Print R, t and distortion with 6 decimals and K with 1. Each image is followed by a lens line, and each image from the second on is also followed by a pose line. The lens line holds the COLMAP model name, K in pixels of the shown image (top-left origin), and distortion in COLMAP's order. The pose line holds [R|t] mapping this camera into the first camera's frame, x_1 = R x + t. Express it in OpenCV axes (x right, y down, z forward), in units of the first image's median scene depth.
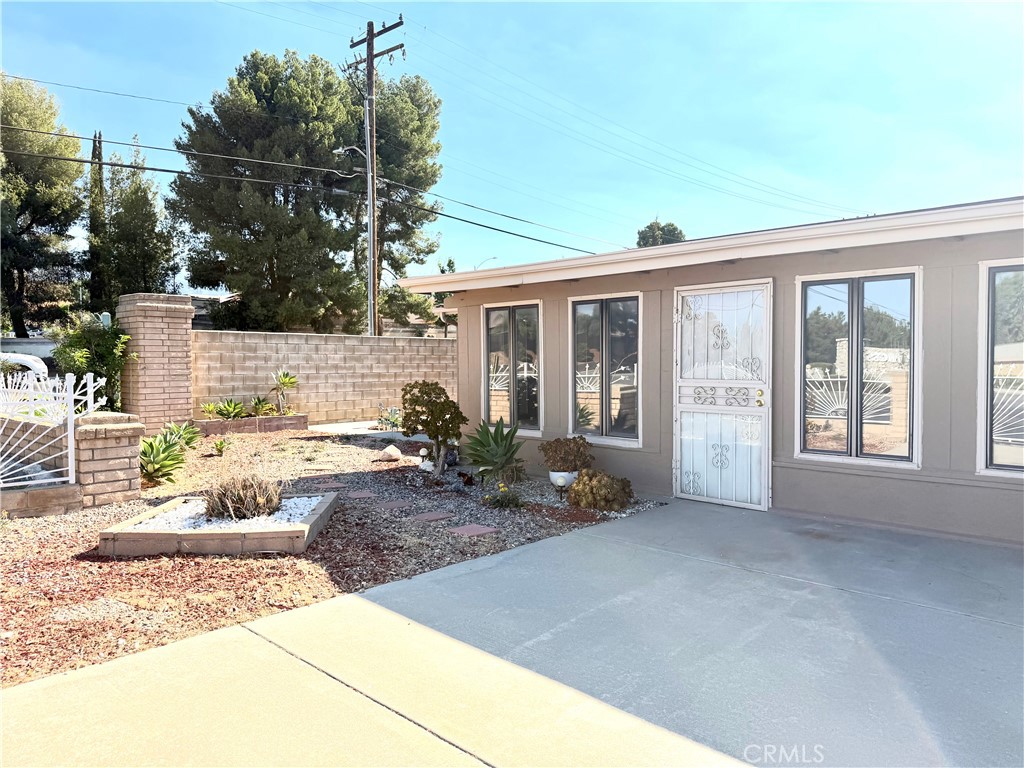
lens RADIAL K [[731.9, 0, 512.0], [0, 731.9, 384.0], [0, 0, 1]] dist [-0.005927, -0.005796]
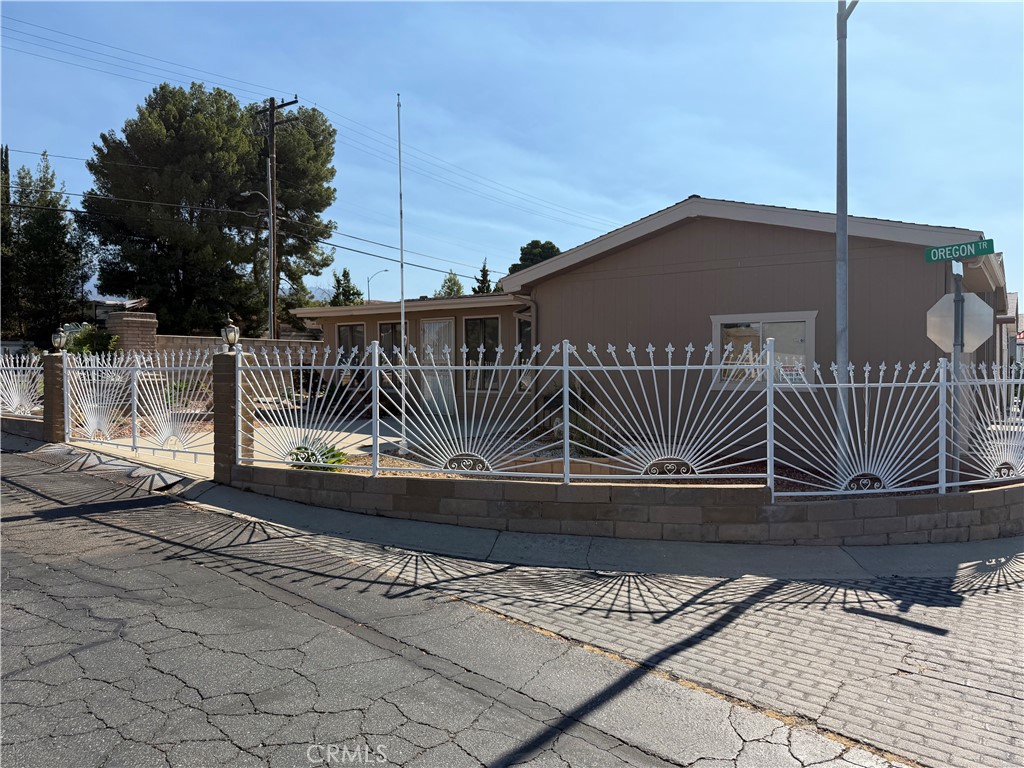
lens RADIAL K [[722.1, 0, 512.5], [0, 722.1, 366.6], [0, 0, 1]] dist [-0.004068, -0.003632]
pose [[0.990654, 0.002423, 0.136377, 0.026820], [0.002096, 0.999454, -0.032987, 0.013007], [-0.136383, 0.032965, 0.990108, -0.150297]]
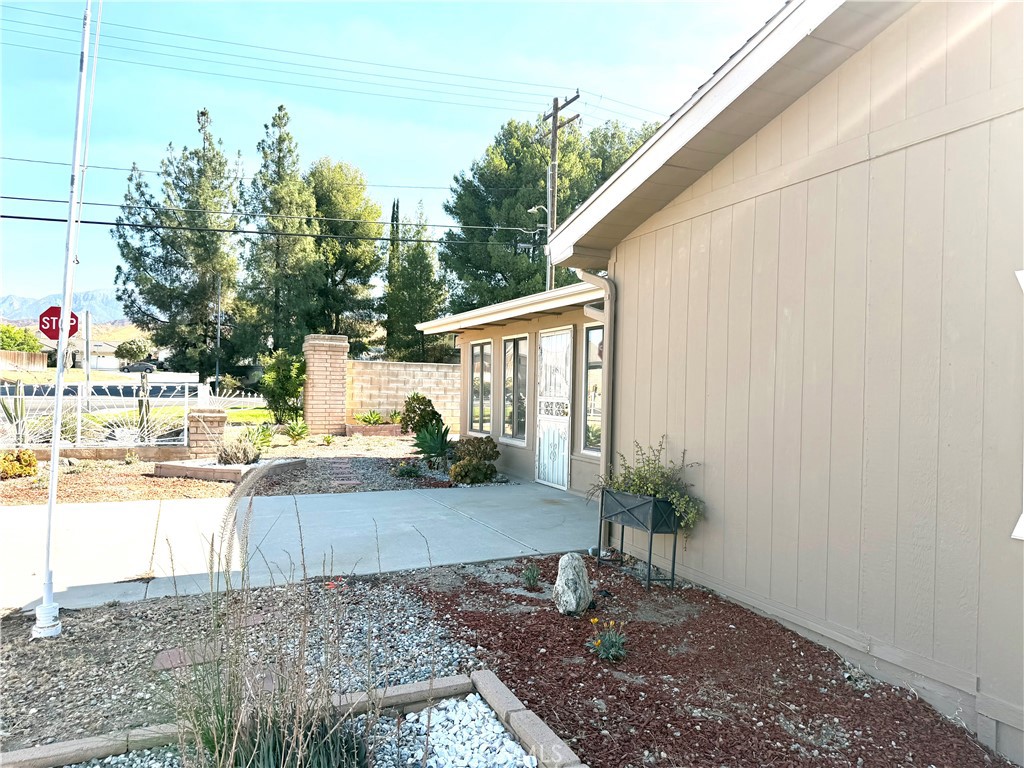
lens RADIAL K [[709.1, 0, 513.2], [0, 709.1, 403.2], [0, 0, 1]] dist [0.032451, -0.001753]
pose [[0.926755, 0.028626, -0.374575, 0.087192], [-0.035158, 0.999325, -0.010615, 0.002826], [0.374018, 0.023007, 0.927136, -0.033609]]
